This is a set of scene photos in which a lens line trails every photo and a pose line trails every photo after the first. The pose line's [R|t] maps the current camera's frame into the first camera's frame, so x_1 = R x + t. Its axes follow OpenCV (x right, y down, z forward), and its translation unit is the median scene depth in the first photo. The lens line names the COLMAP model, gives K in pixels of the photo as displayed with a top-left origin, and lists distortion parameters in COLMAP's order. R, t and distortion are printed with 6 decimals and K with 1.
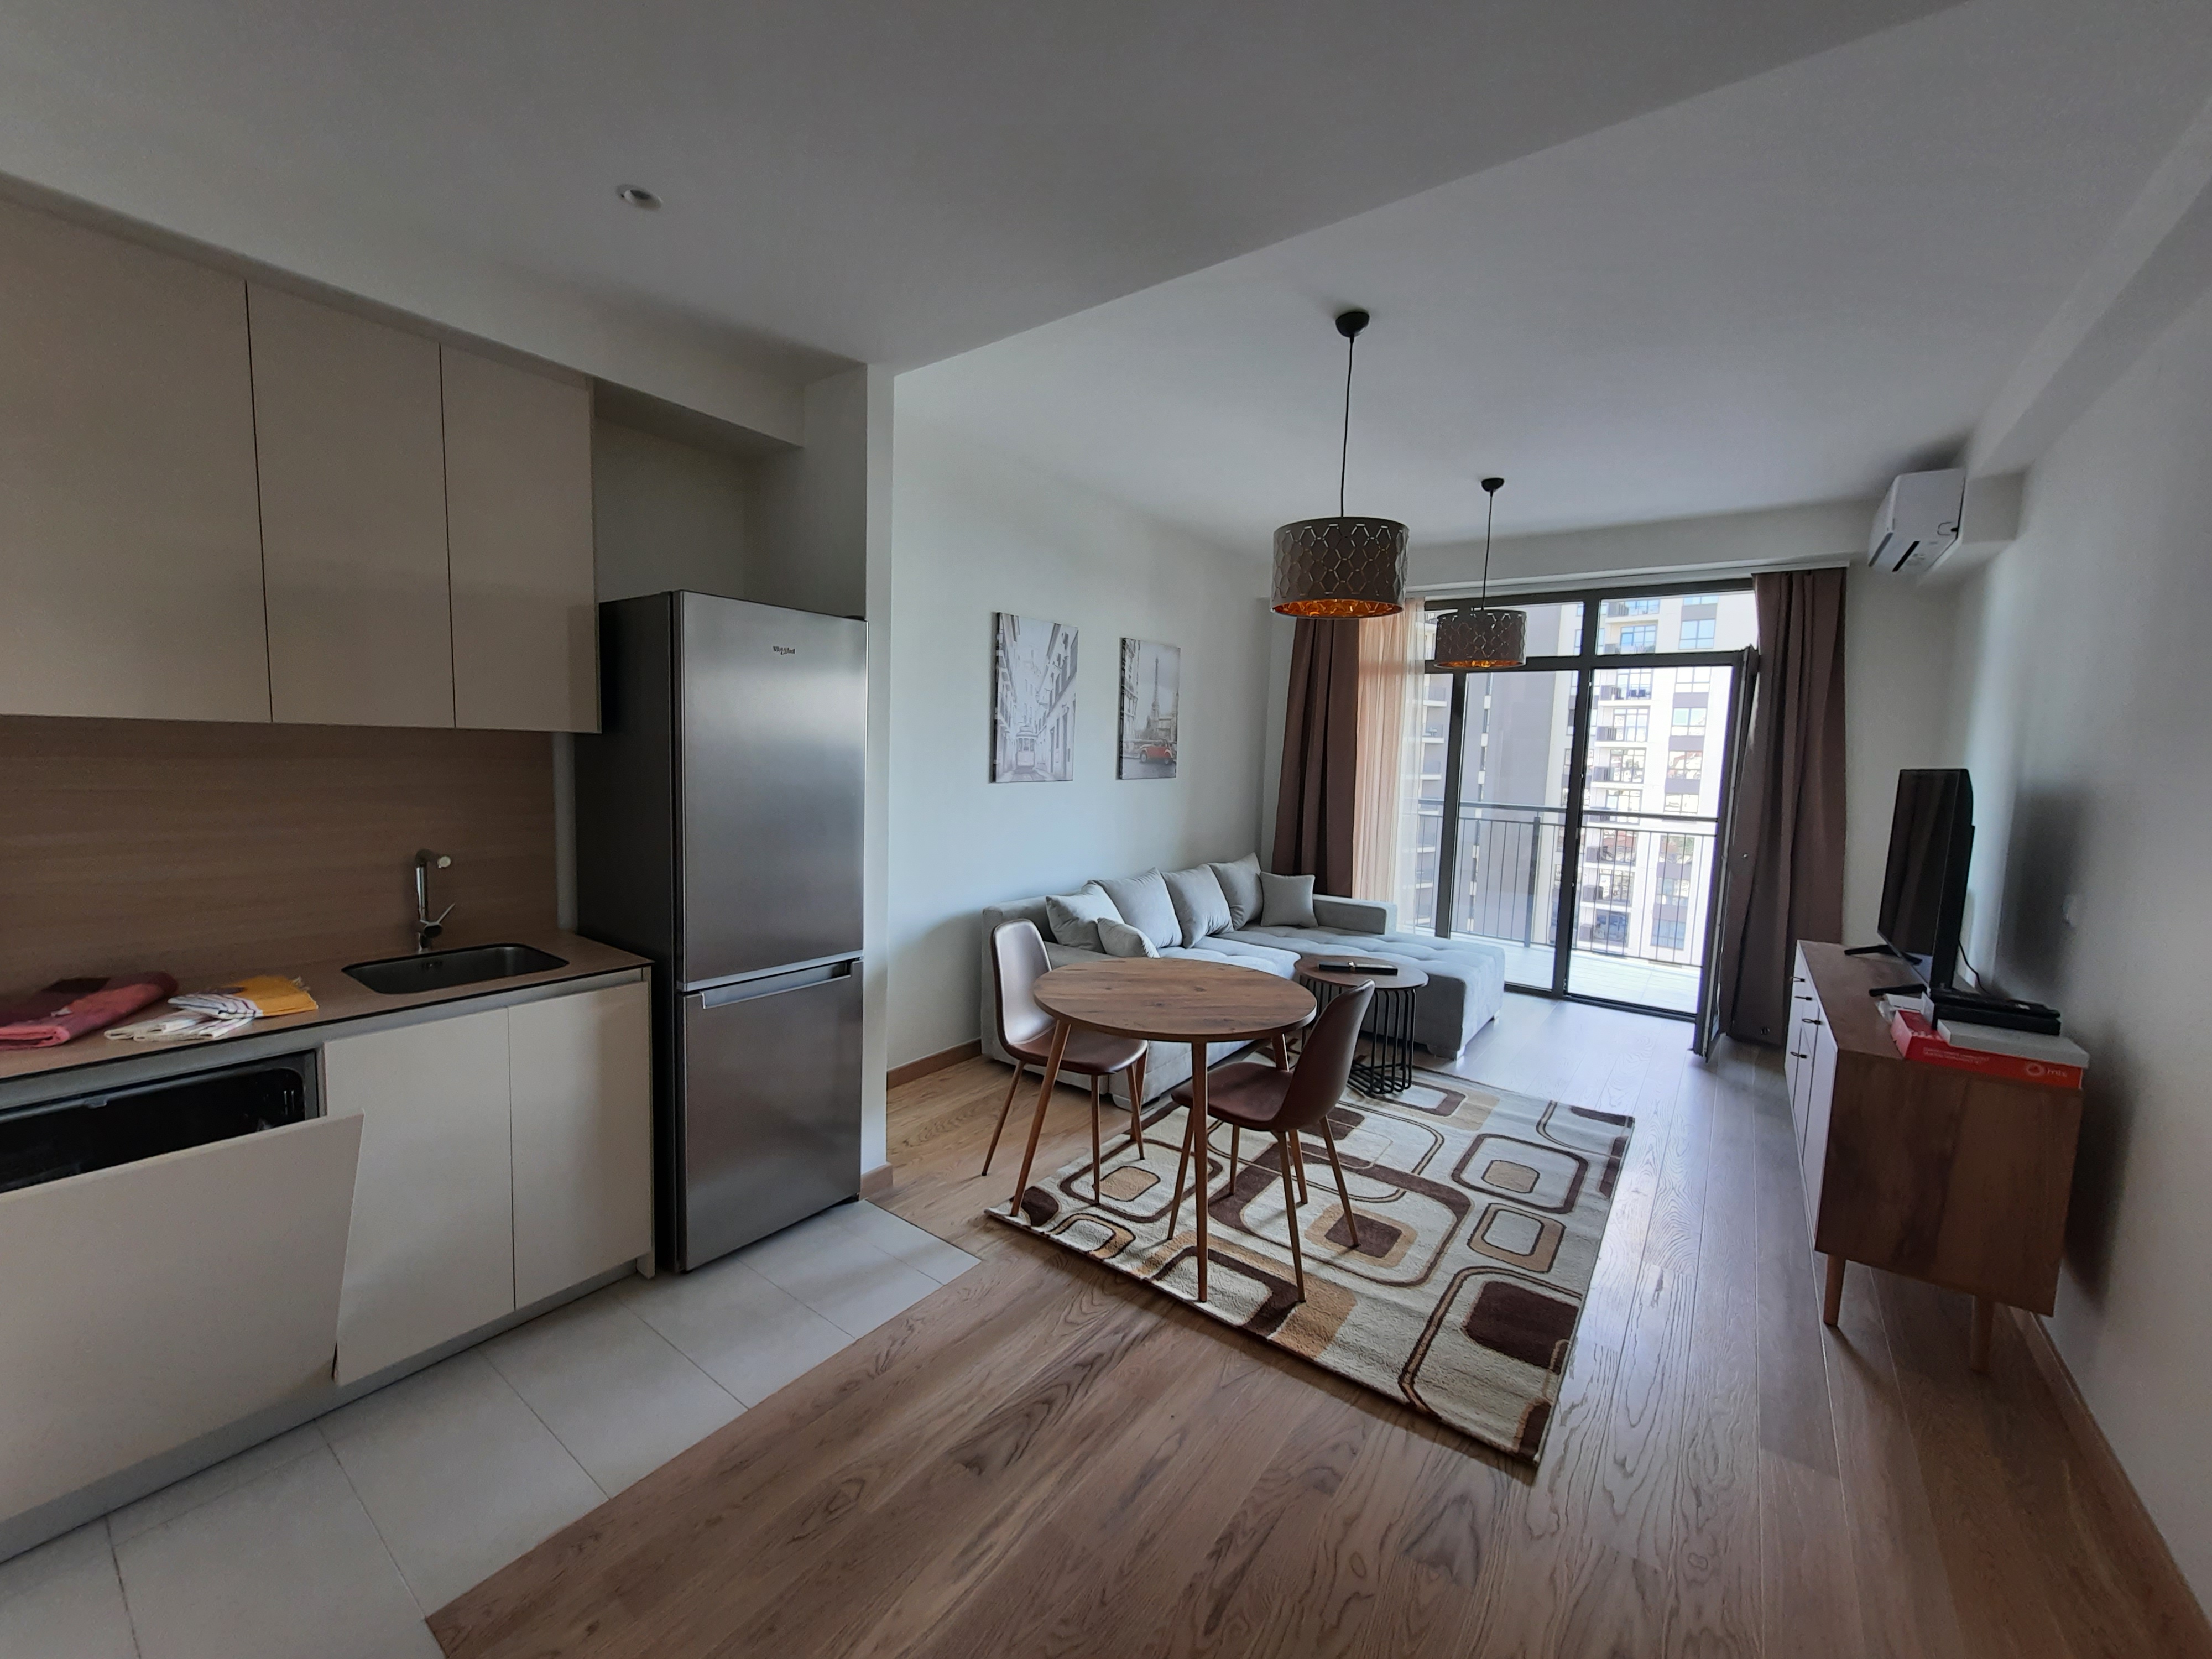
lens RADIAL K [[876.3, 0, 1106.0], [0, 876.3, 829.5], [0, 0, 1]] dist [0.002201, 0.000107]
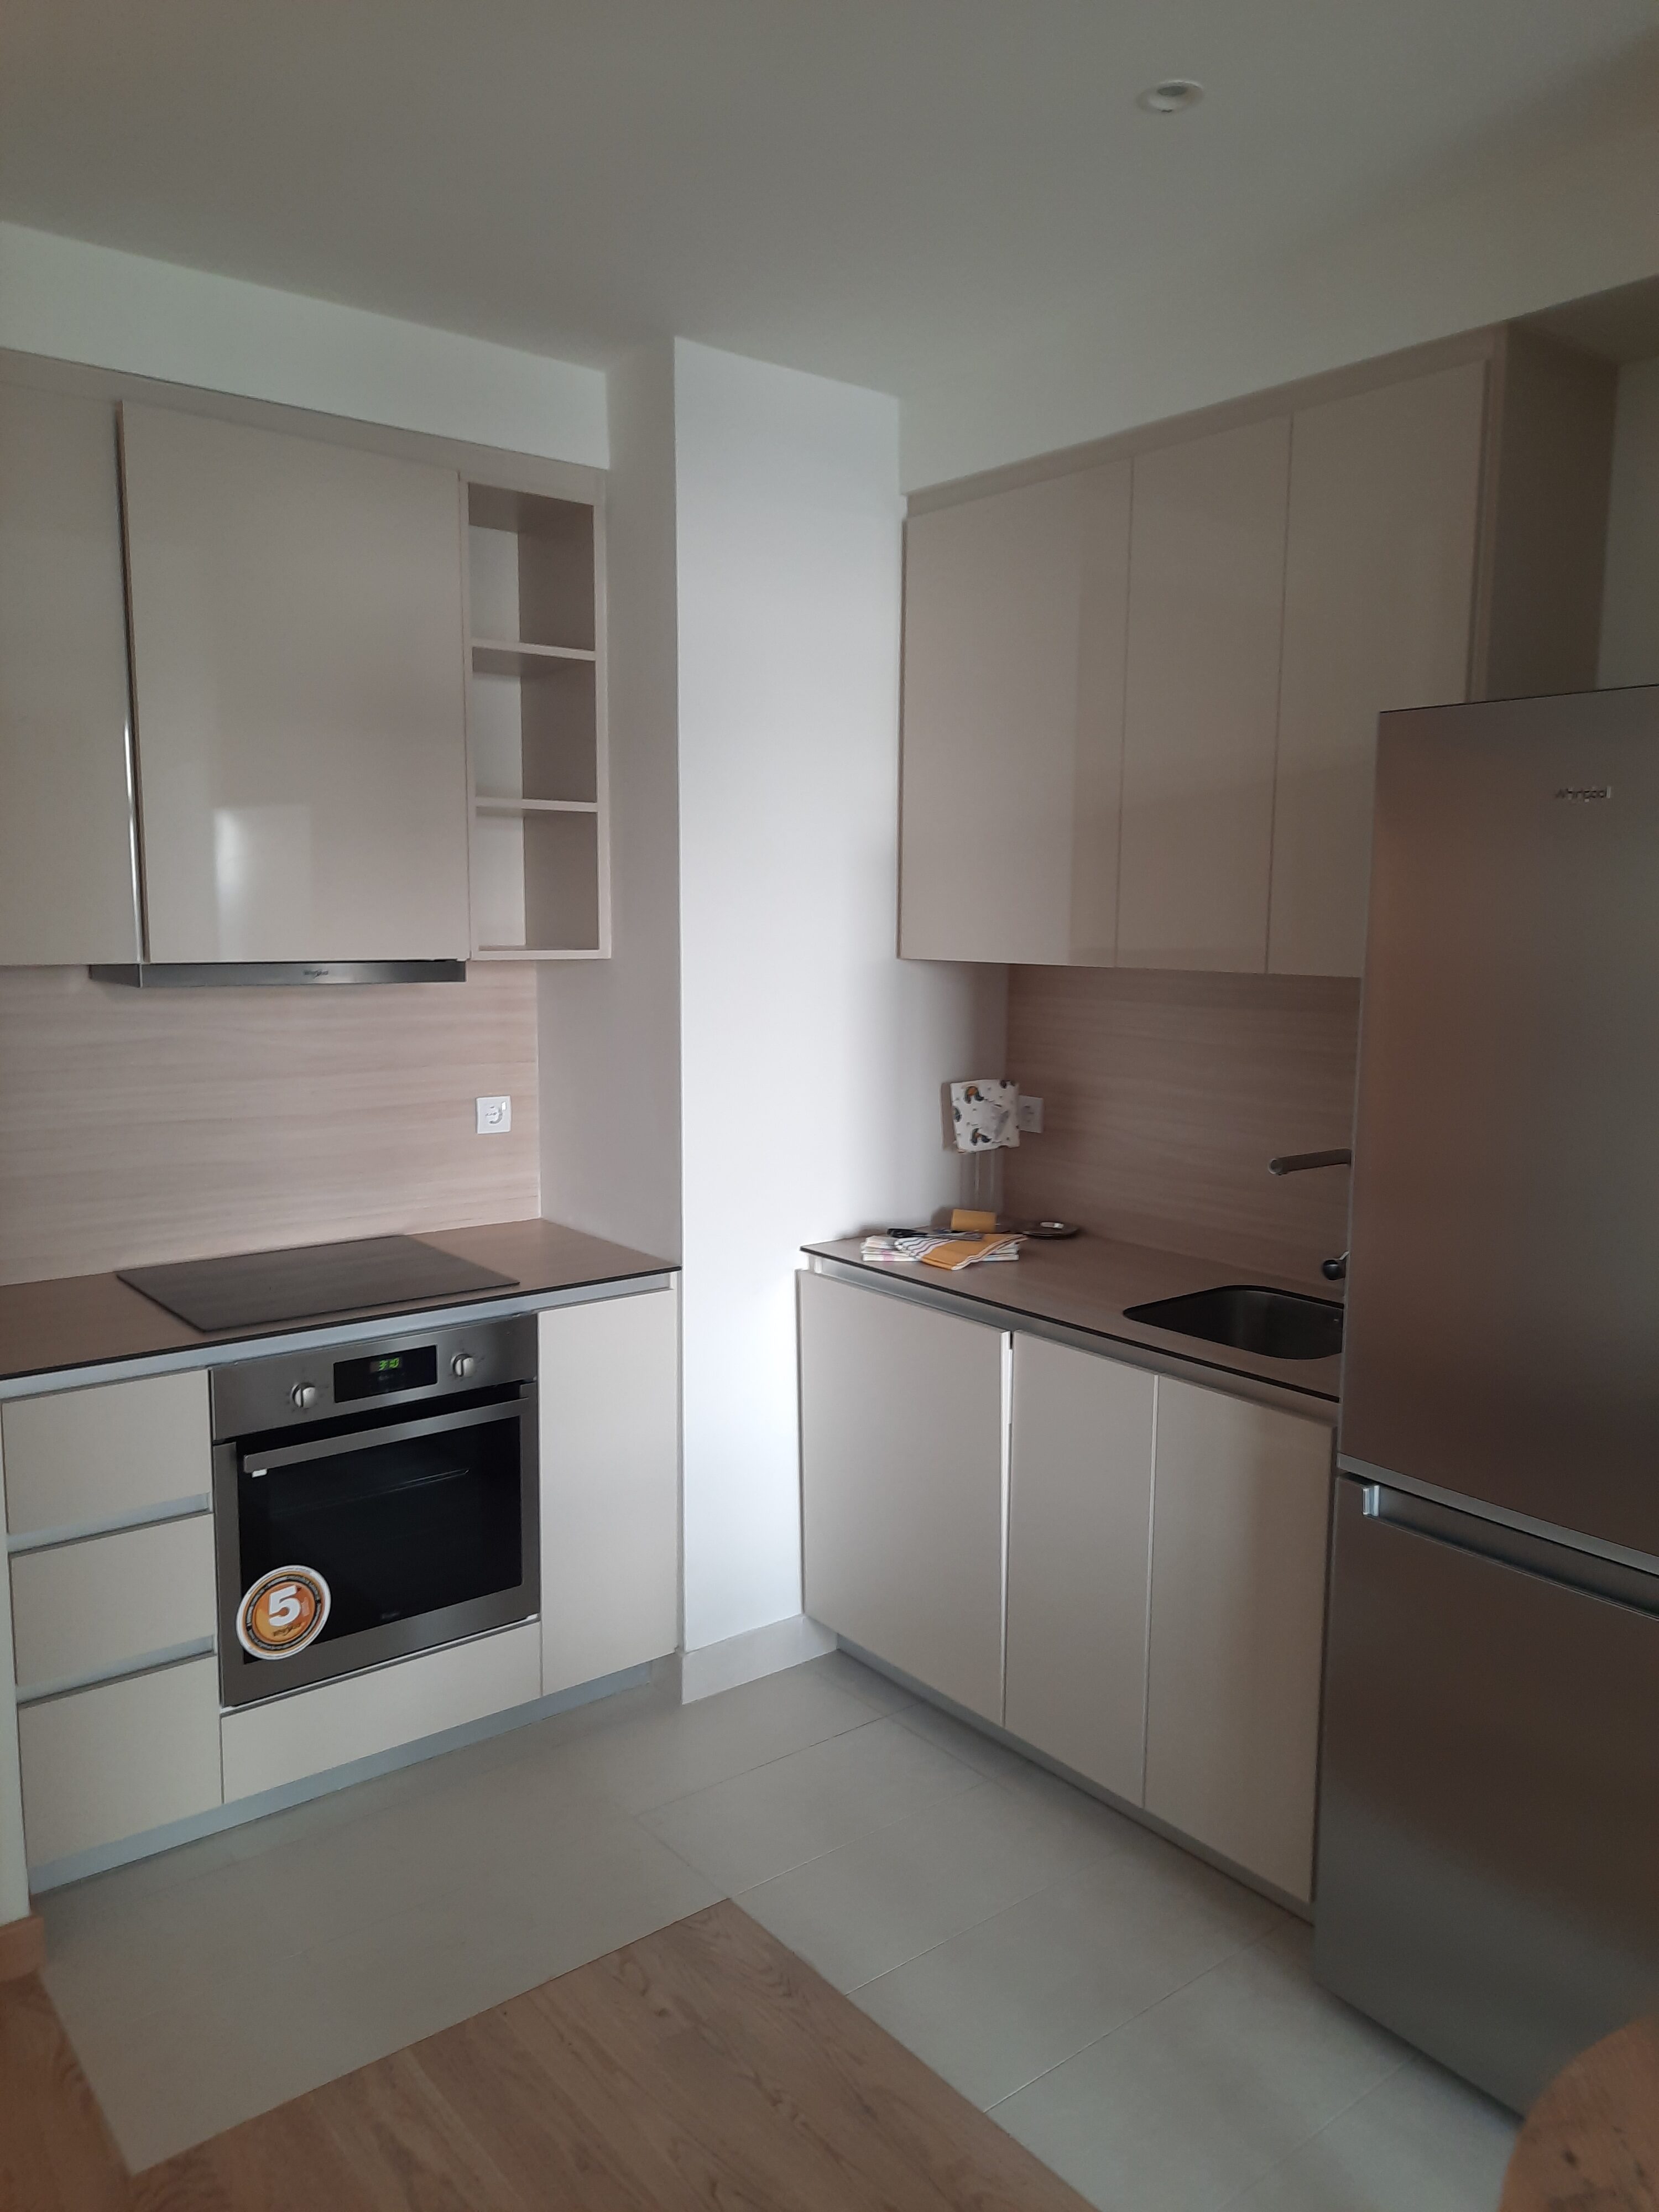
lens RADIAL K [[1611.1, 0, 829.5], [0, 1611.1, 1106.0], [0, 0, 1]] dist [0.032021, -0.024628]
pose [[-0.266175, 0.081722, -0.960454, 0.634540], [-0.108840, 0.987479, 0.114184, -0.135474], [0.957760, 0.134929, -0.253947, 1.088885]]
